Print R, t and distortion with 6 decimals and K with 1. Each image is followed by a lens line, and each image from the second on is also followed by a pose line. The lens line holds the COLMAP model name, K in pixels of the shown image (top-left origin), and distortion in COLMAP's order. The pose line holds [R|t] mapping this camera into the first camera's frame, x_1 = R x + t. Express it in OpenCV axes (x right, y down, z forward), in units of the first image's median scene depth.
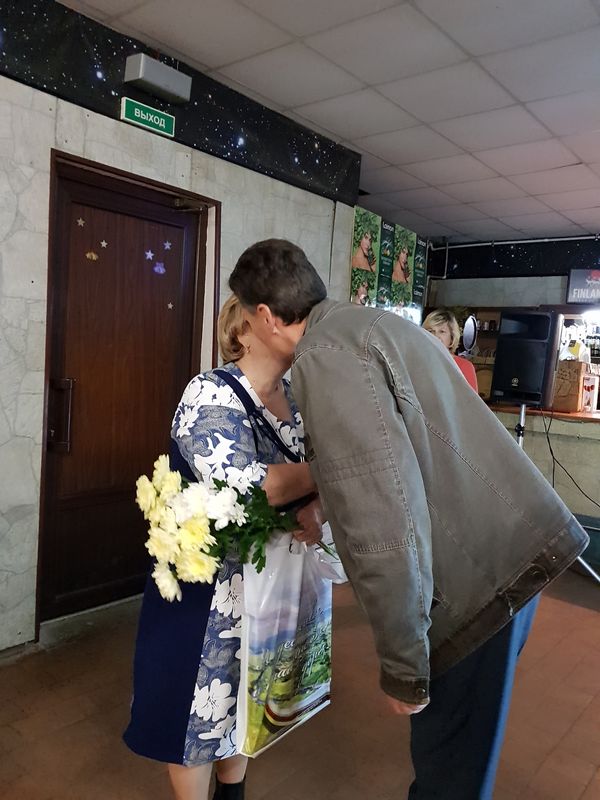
lens RADIAL K [[629.0, 0, 302.7], [0, 629.0, 397.0], [0, 0, 1]] dist [-0.000538, -0.006680]
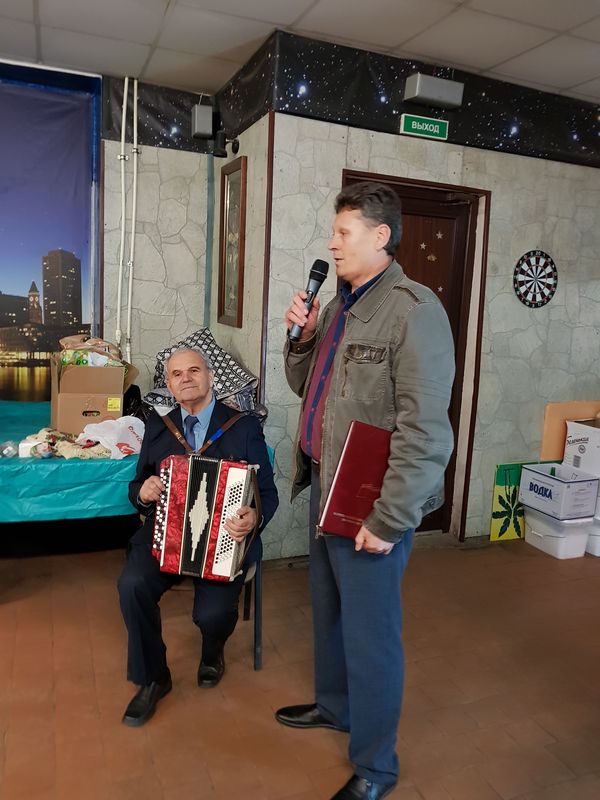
lens RADIAL K [[626.8, 0, 299.3], [0, 626.8, 395.8], [0, 0, 1]] dist [-0.003752, -0.002474]
pose [[0.881956, 0.053953, -0.468233, 0.120680], [-0.024864, 0.997369, 0.068089, -0.026692], [0.470675, -0.048410, 0.880978, -0.146839]]
